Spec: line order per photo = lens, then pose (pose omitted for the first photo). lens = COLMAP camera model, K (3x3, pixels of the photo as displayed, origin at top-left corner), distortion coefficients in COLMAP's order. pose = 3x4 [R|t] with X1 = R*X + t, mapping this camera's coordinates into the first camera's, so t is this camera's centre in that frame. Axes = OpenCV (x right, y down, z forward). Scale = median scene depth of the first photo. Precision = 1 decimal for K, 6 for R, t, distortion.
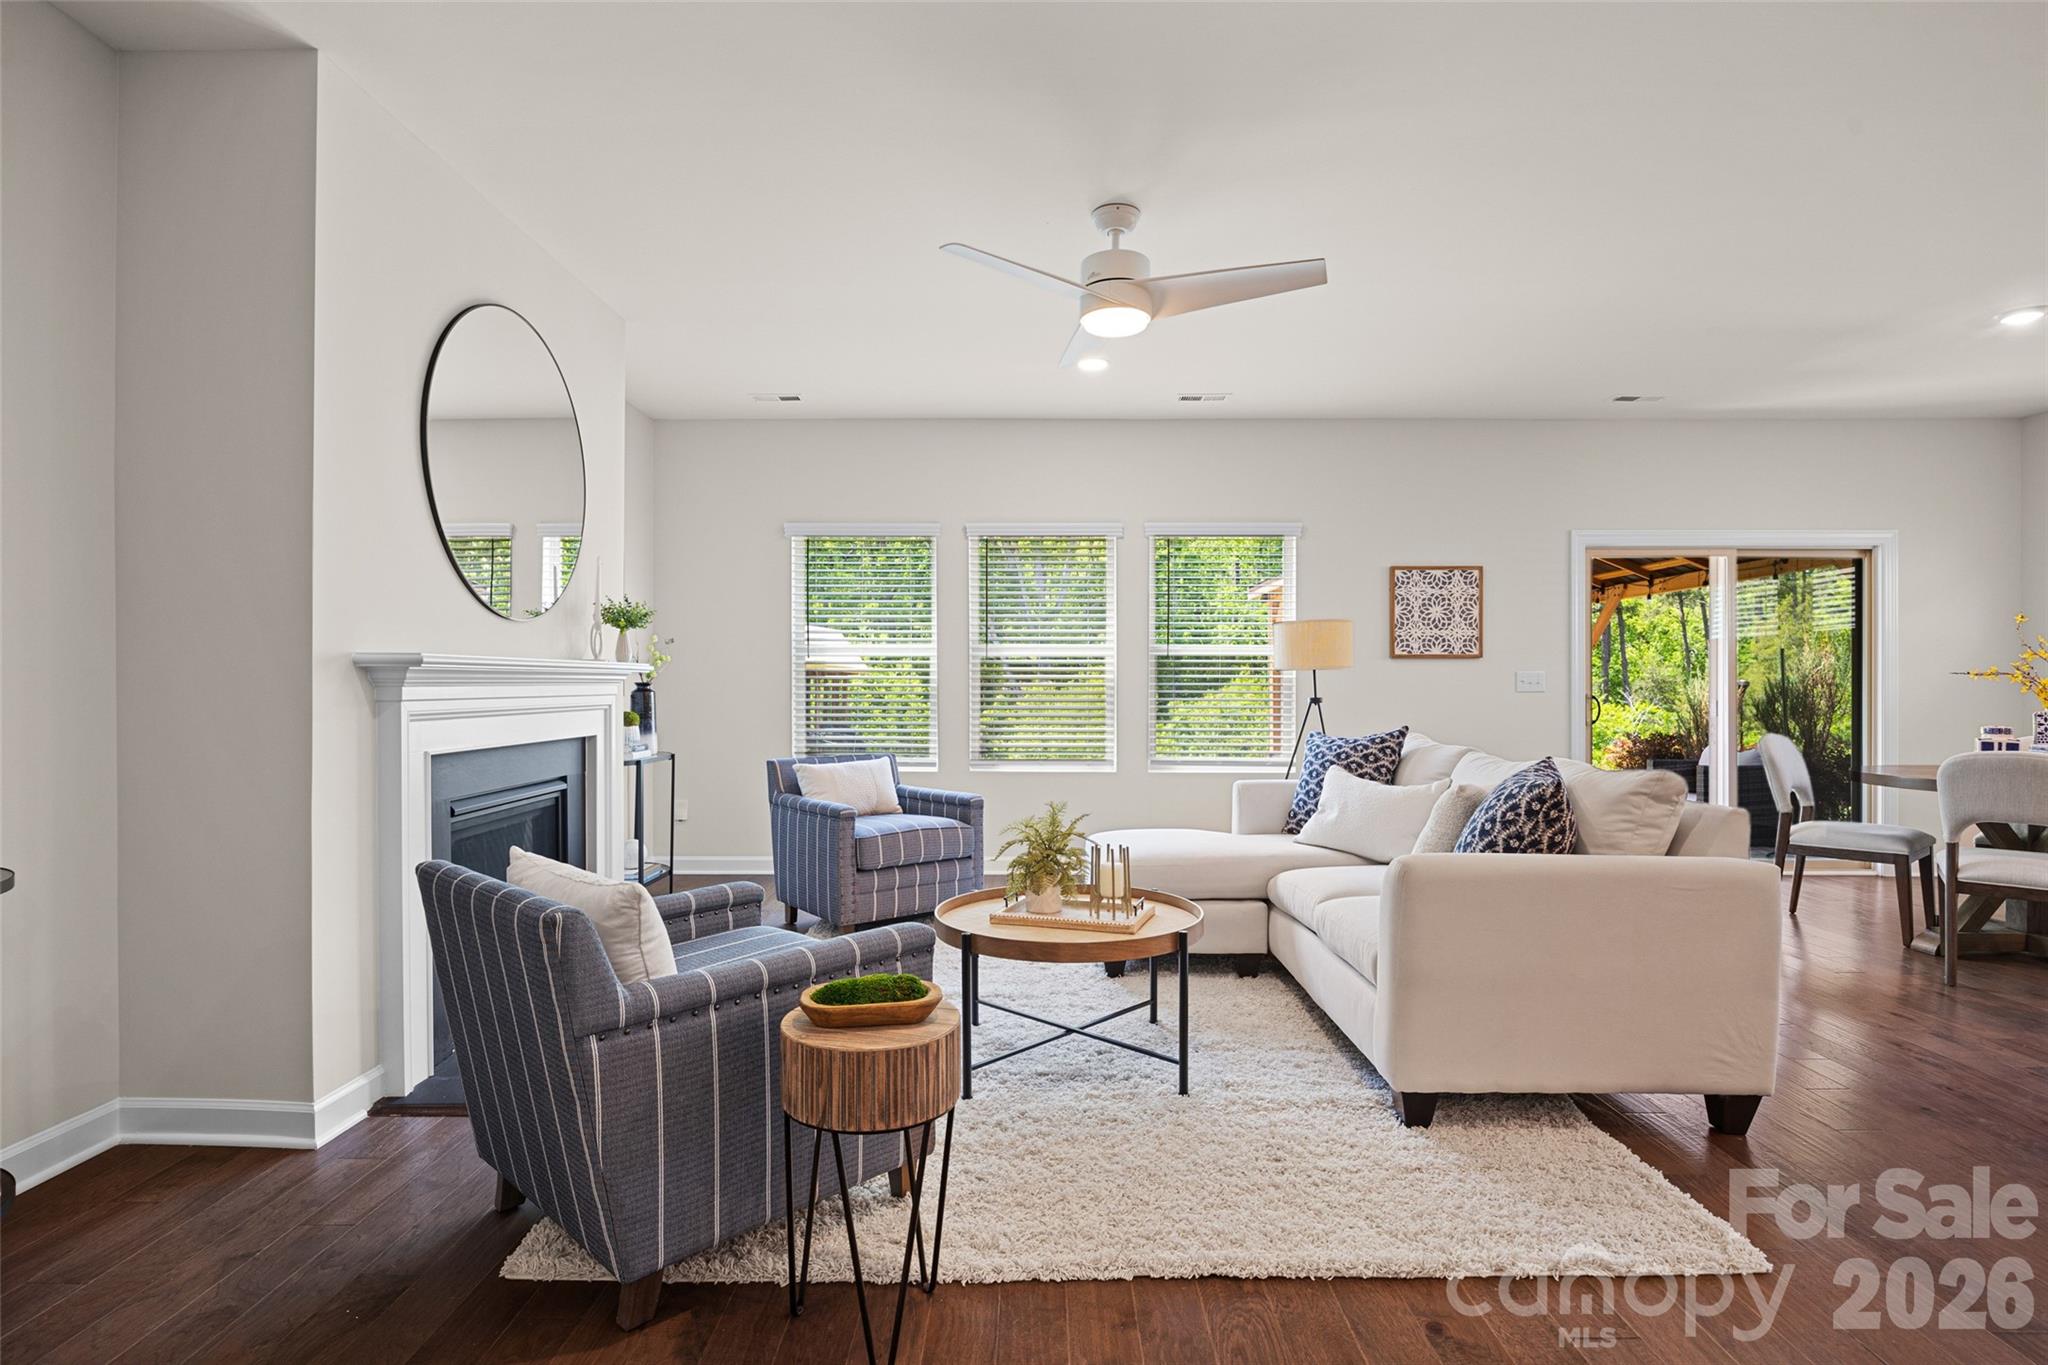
lens RADIAL K [[1015.2, 0, 1017.9], [0, 1015.2, 683.3], [0, 0, 1]] dist [-0.010981, -0.000332]
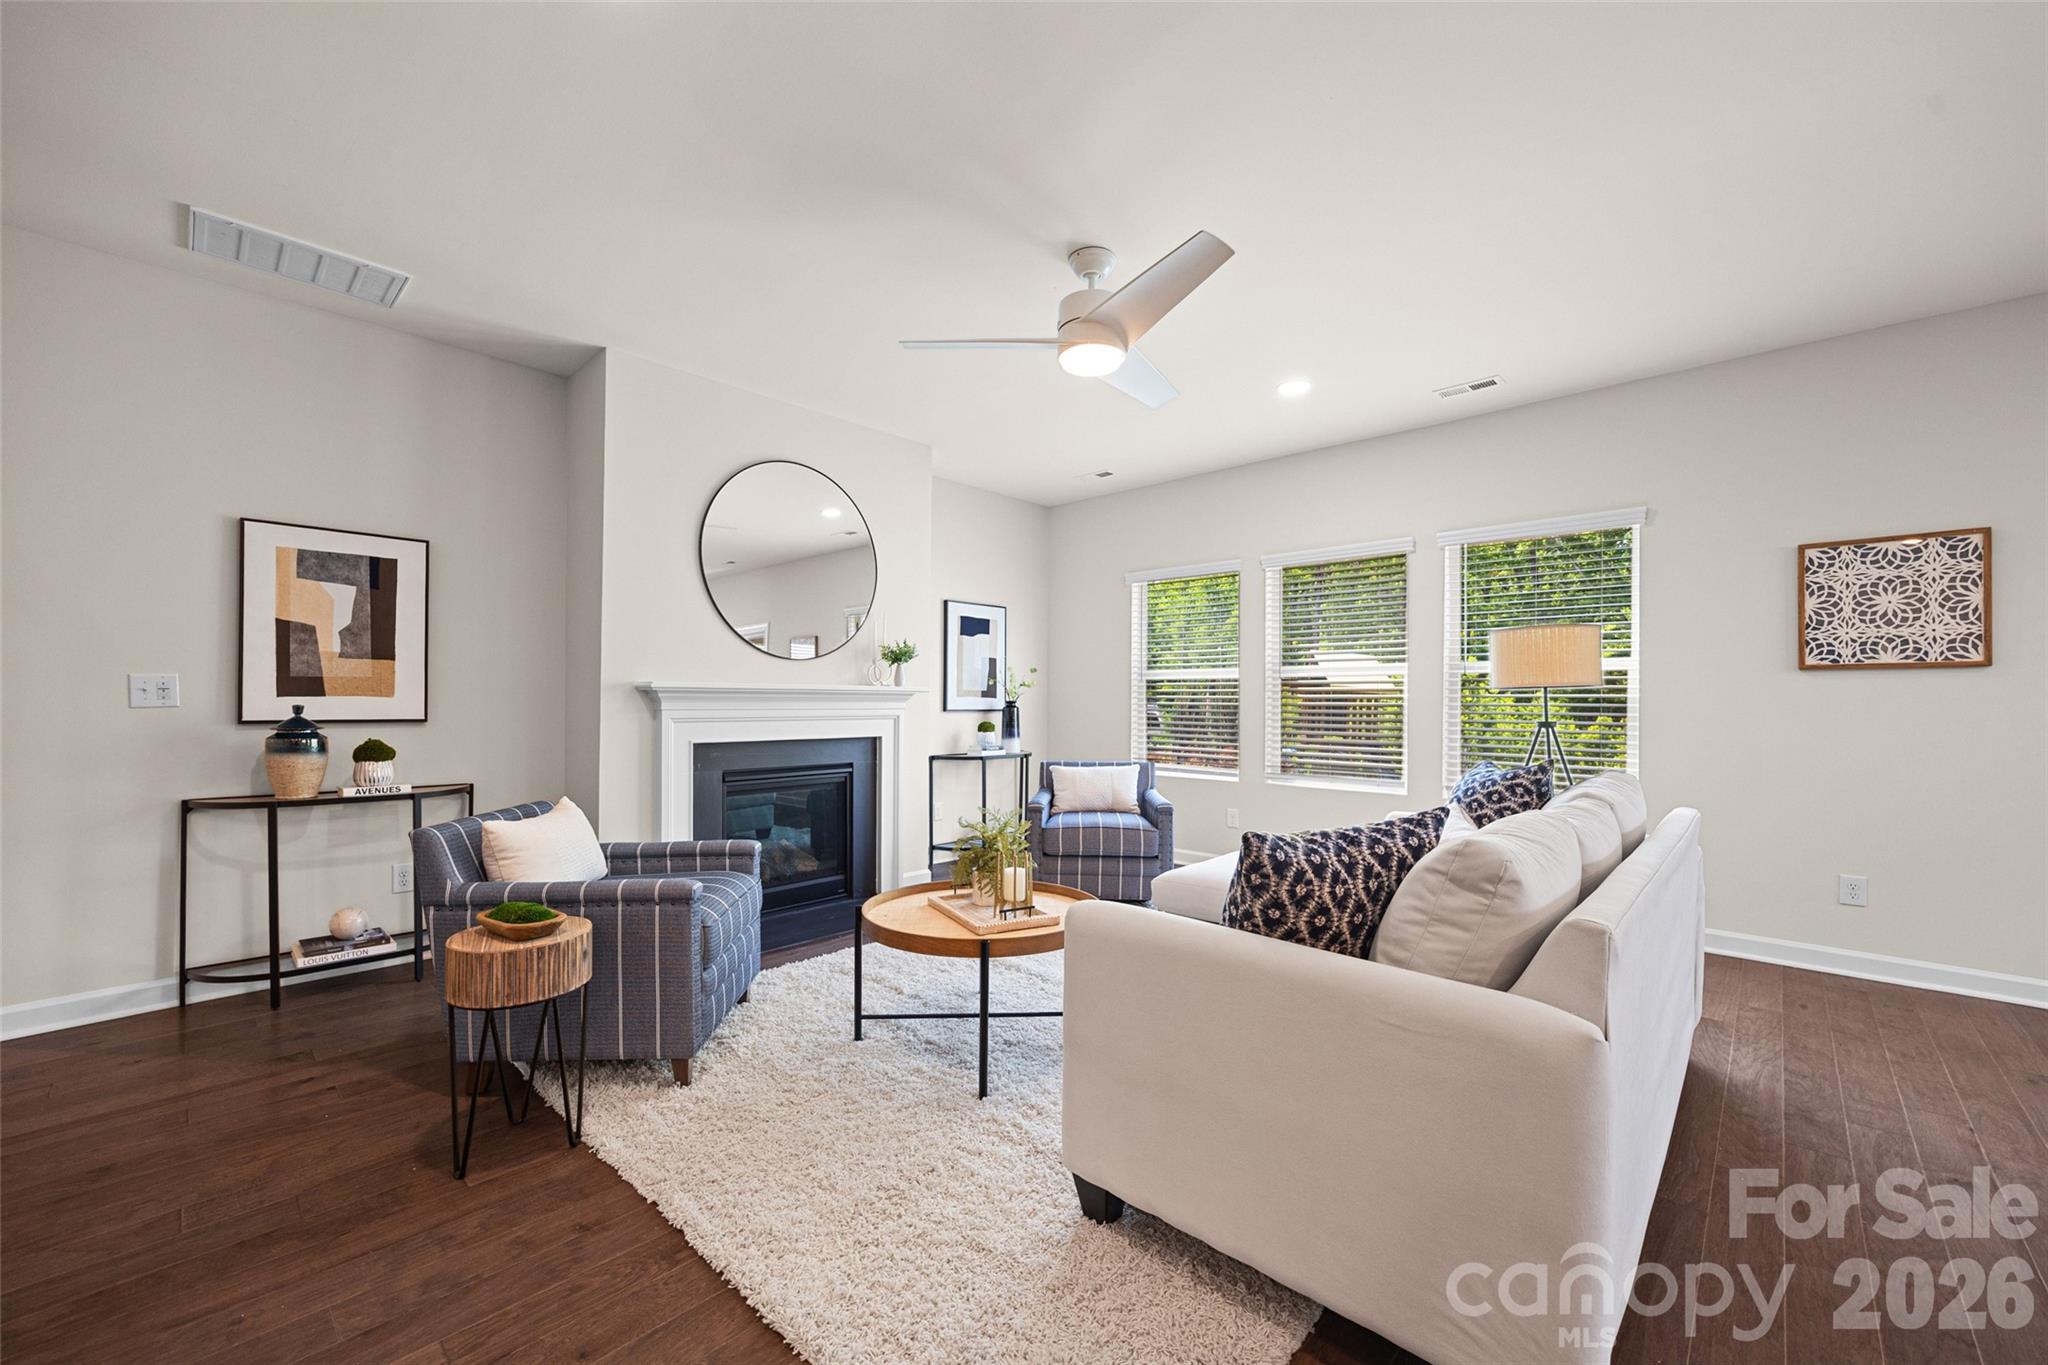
lens RADIAL K [[797.9, 0, 1024.0], [0, 797.9, 696.3], [0, 0, 1]] dist [-0.003640, -0.000006]
pose [[0.732294, -0.001775, -0.680986, 0.349897], [-0.003780, 0.999971, -0.006671, 0.000050], [0.680978, 0.007459, 0.732266, 0.198996]]
